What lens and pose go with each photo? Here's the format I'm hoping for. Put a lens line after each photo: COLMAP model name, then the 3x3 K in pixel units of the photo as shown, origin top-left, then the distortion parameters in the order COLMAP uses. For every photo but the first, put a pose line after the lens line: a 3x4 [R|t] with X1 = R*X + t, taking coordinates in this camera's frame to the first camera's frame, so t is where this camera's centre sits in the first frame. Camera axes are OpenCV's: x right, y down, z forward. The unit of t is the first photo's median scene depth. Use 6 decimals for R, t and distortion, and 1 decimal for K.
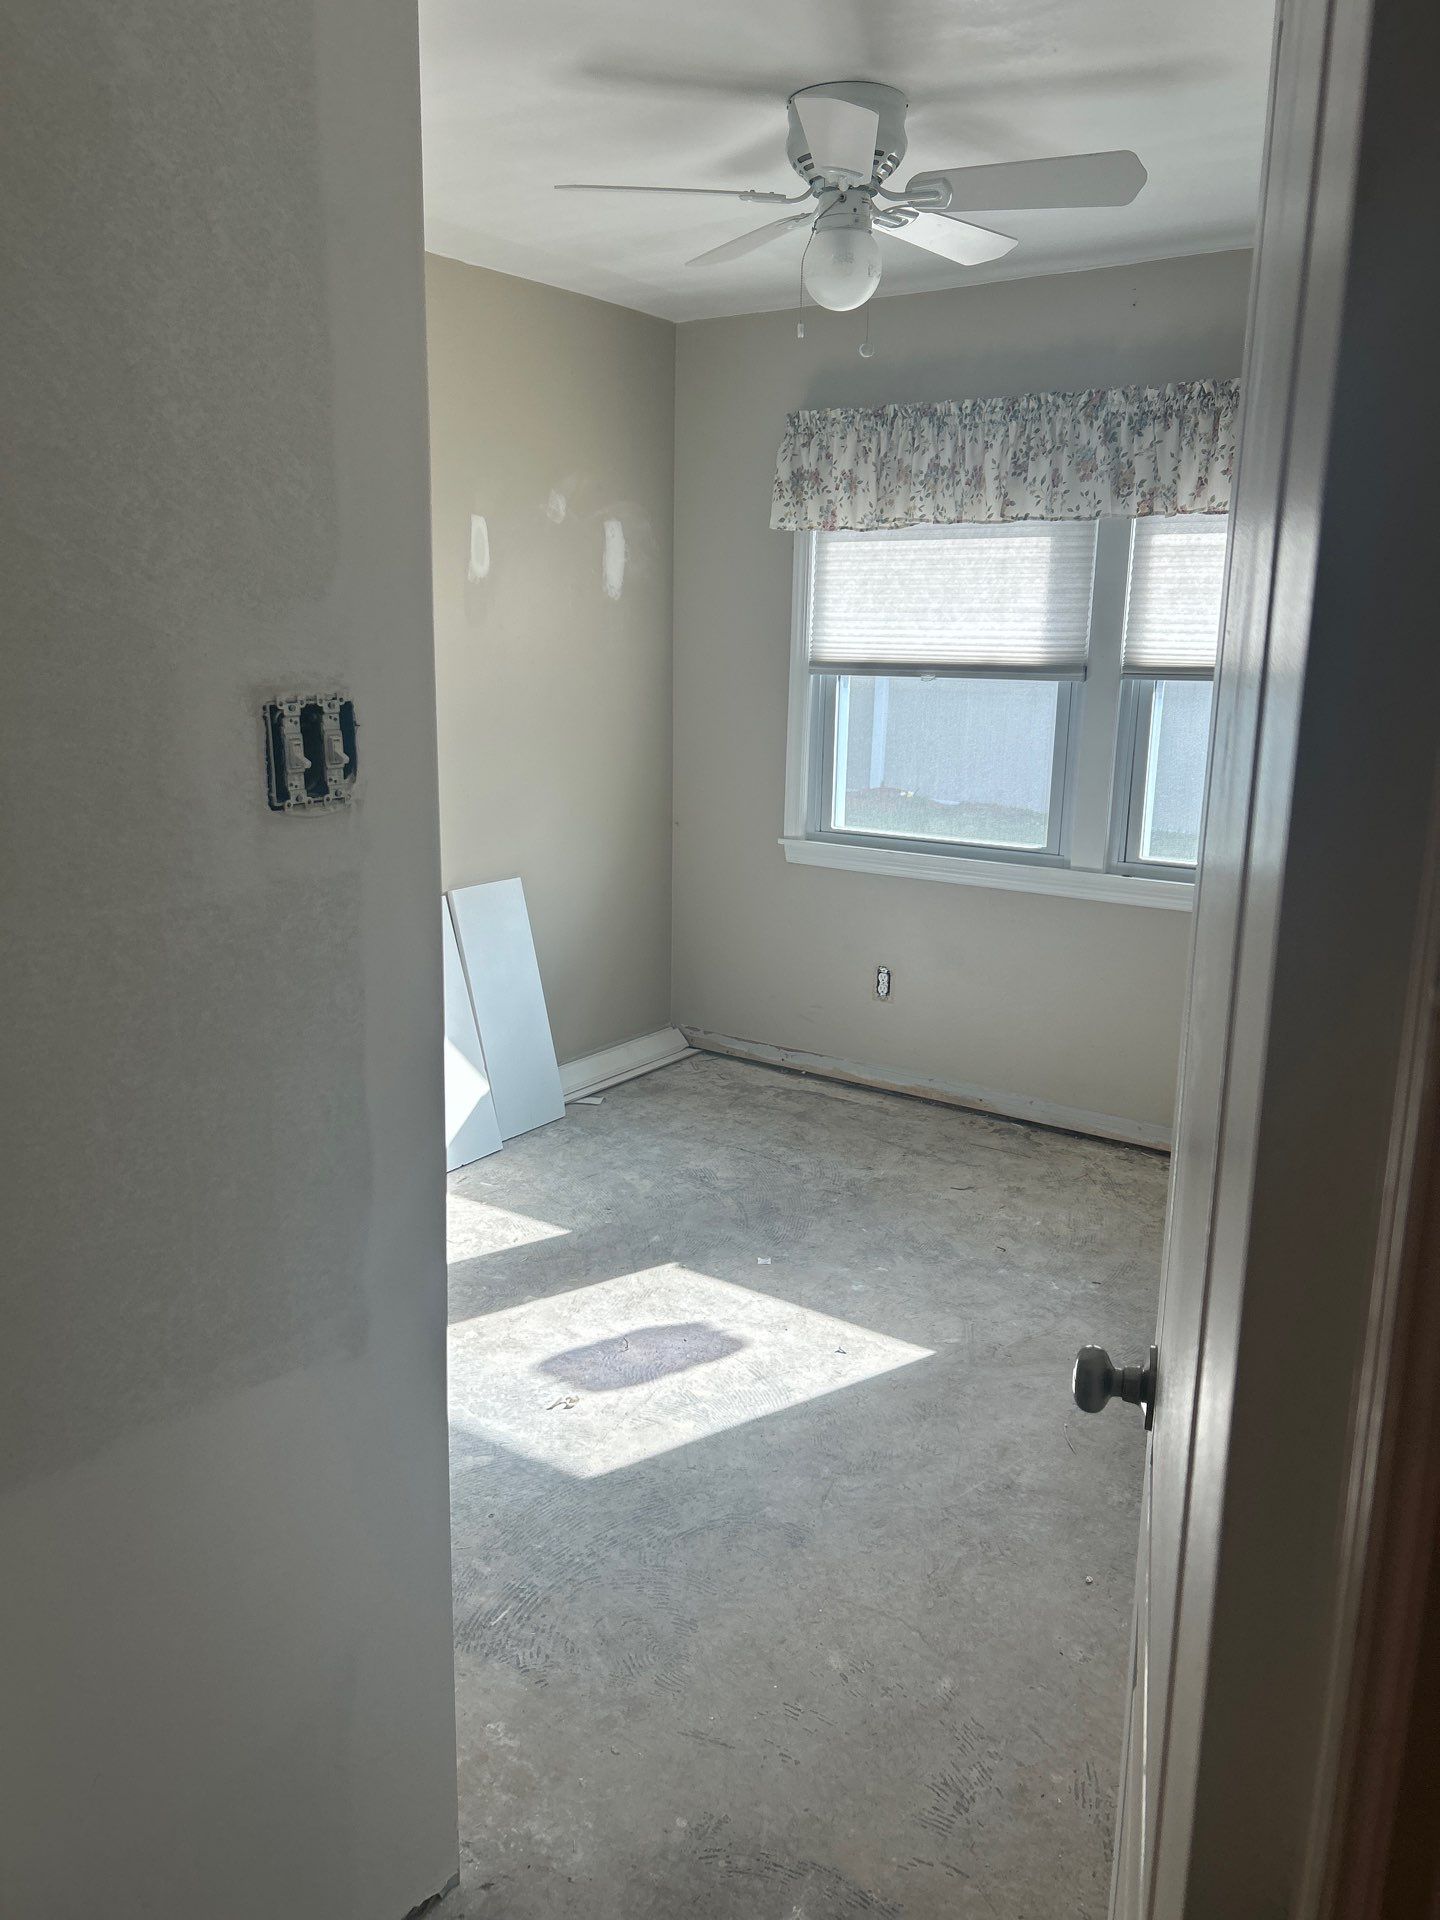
lens RADIAL K [[1444.7, 0, 717.8], [0, 1444.7, 959.2], [0, 0, 1]] dist [0.031093, -0.027779]
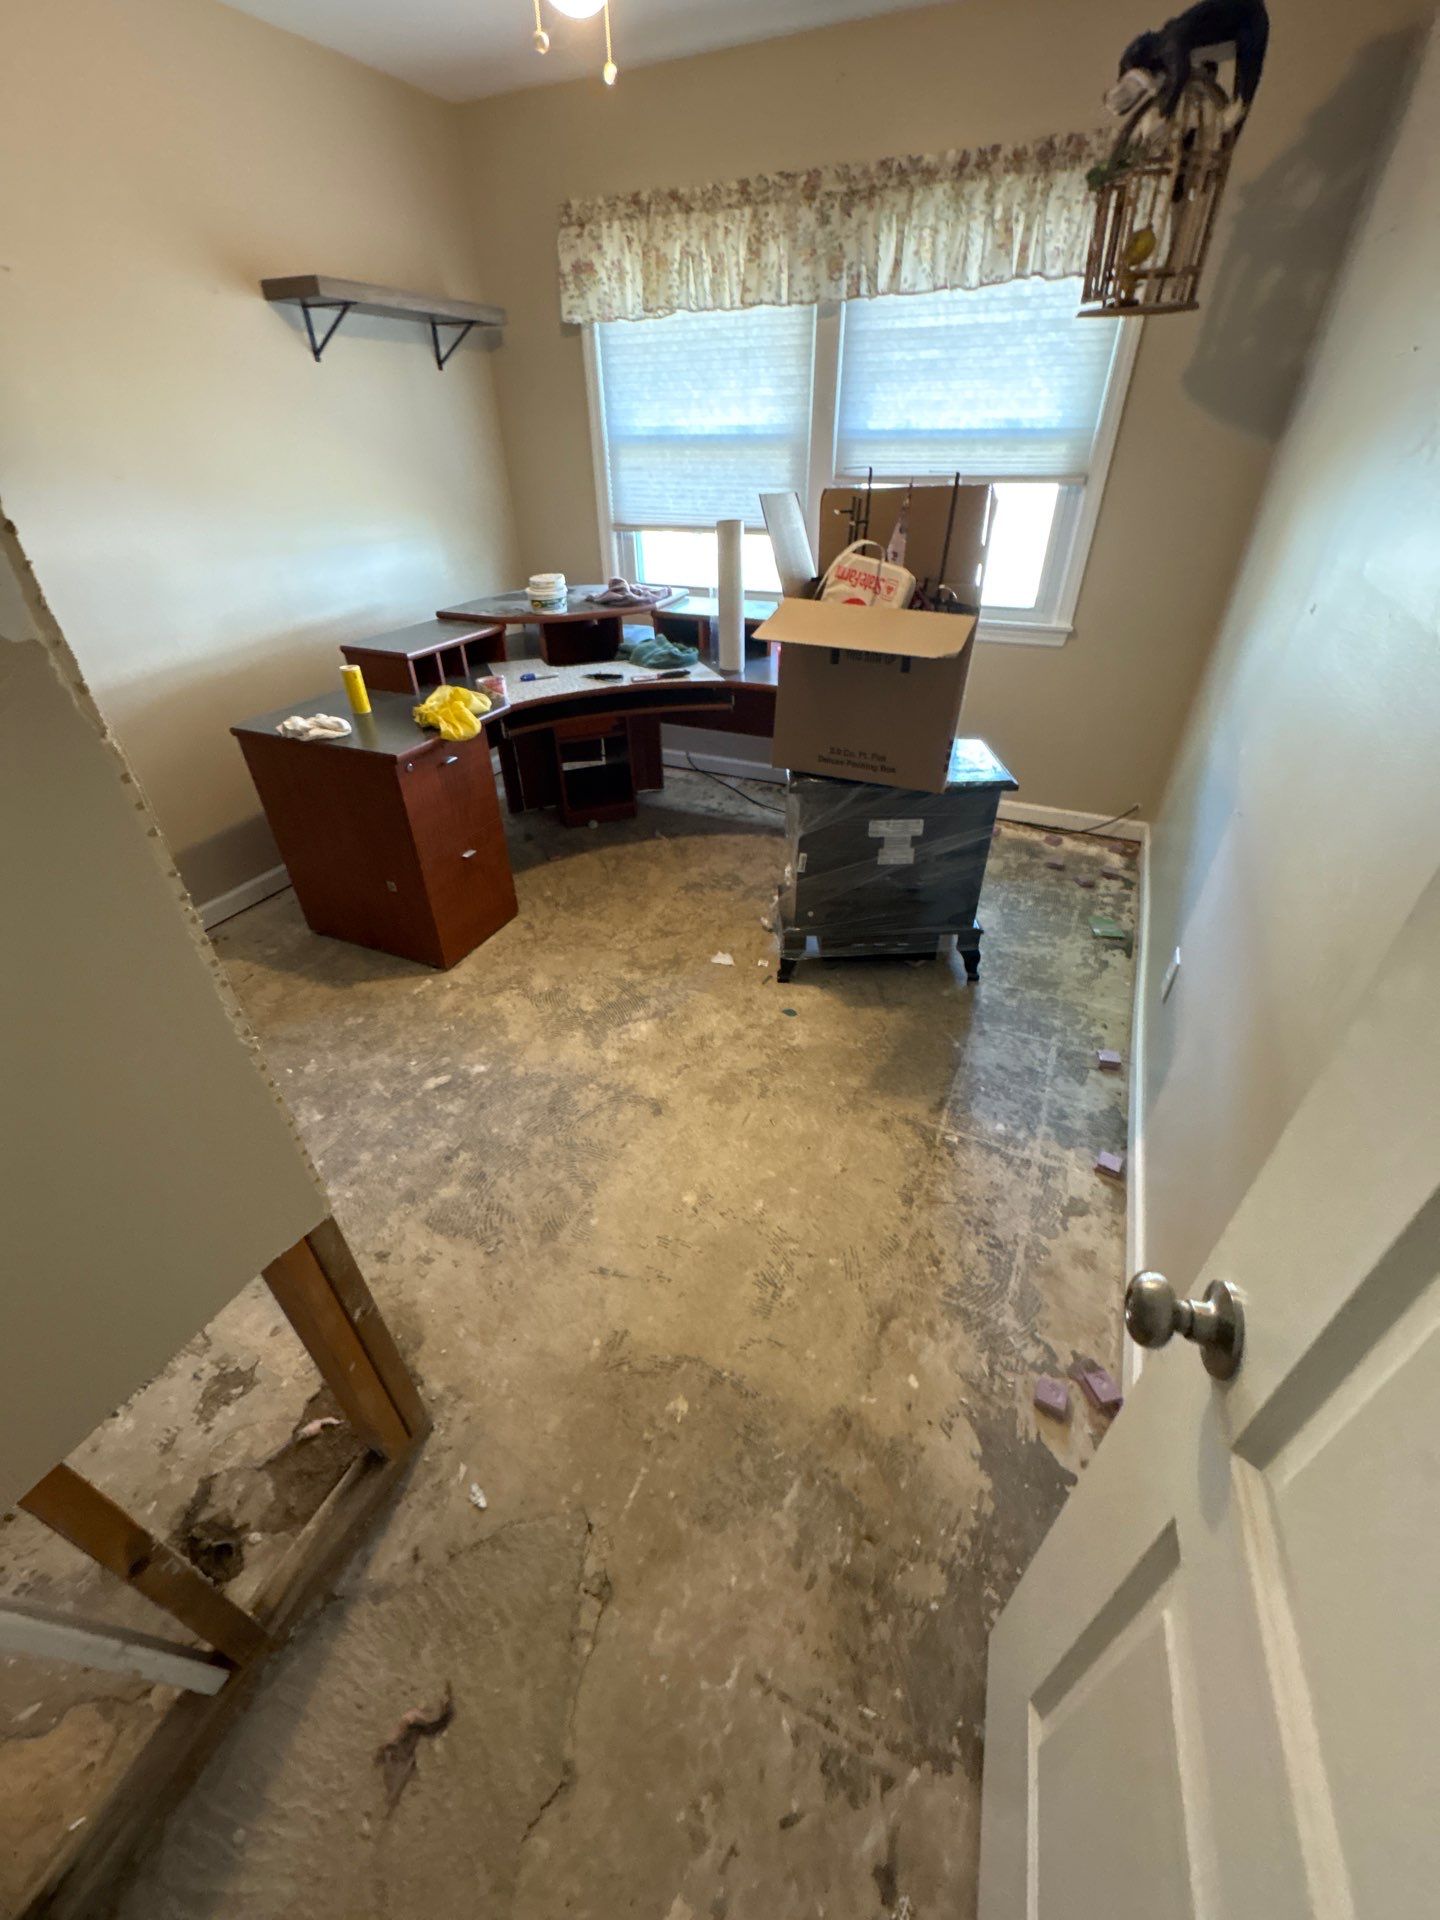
lens RADIAL K [[762.1, 0, 722.5], [0, 762.1, 958.3], [0, 0, 1]] dist [0.000074, 0.000427]
pose [[0.984126, -0.123152, 0.127790, 0.024461], [0.066375, 0.923203, 0.378537, -0.031301], [-0.164594, -0.364045, 0.916722, 0.189597]]
